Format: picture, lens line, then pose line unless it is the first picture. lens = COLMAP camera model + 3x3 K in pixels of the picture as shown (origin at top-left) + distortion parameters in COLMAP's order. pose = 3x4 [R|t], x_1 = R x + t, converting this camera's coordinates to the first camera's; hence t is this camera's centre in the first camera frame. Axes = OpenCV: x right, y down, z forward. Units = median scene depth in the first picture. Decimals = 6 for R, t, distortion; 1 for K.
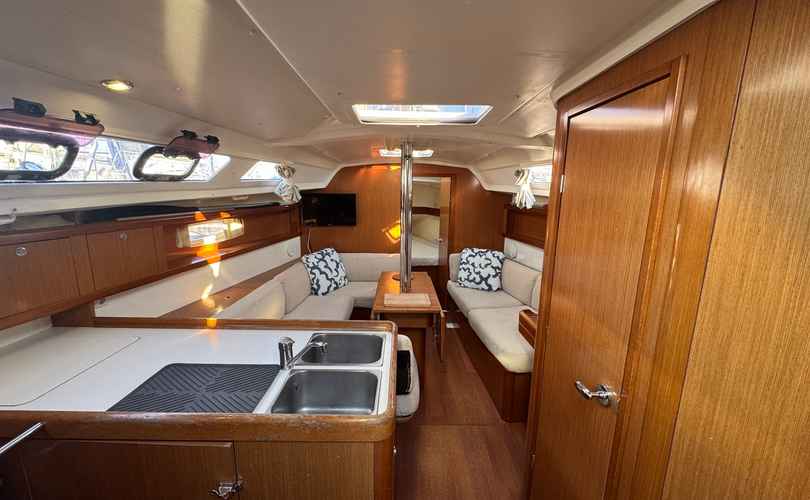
lens RADIAL K [[327.4, 0, 405.0], [0, 327.4, 250.0], [0, 0, 1]] dist [-0.000032, 0.000005]
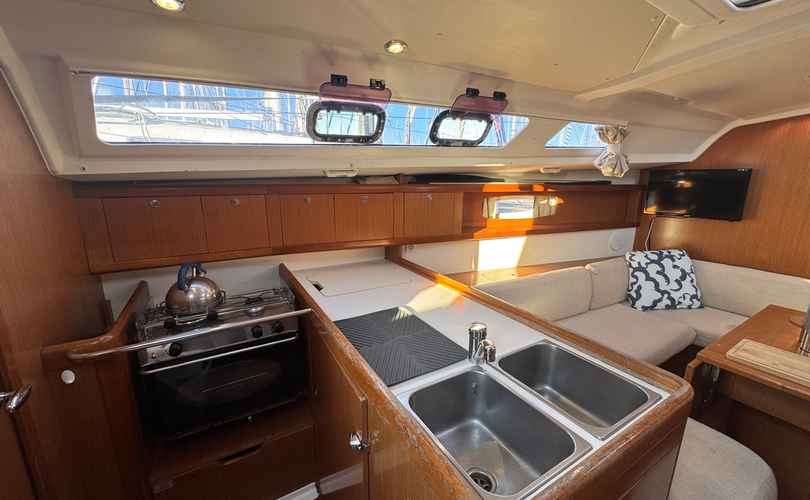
lens RADIAL K [[327.4, 0, 405.0], [0, 327.4, 250.0], [0, 0, 1]] dist [-0.000032, 0.000005]
pose [[0.504180, 0.183077, -0.843970, 0.090472], [-0.165497, 0.979641, 0.113641, 0.018418], [0.847593, 0.082379, 0.524214, 0.215283]]
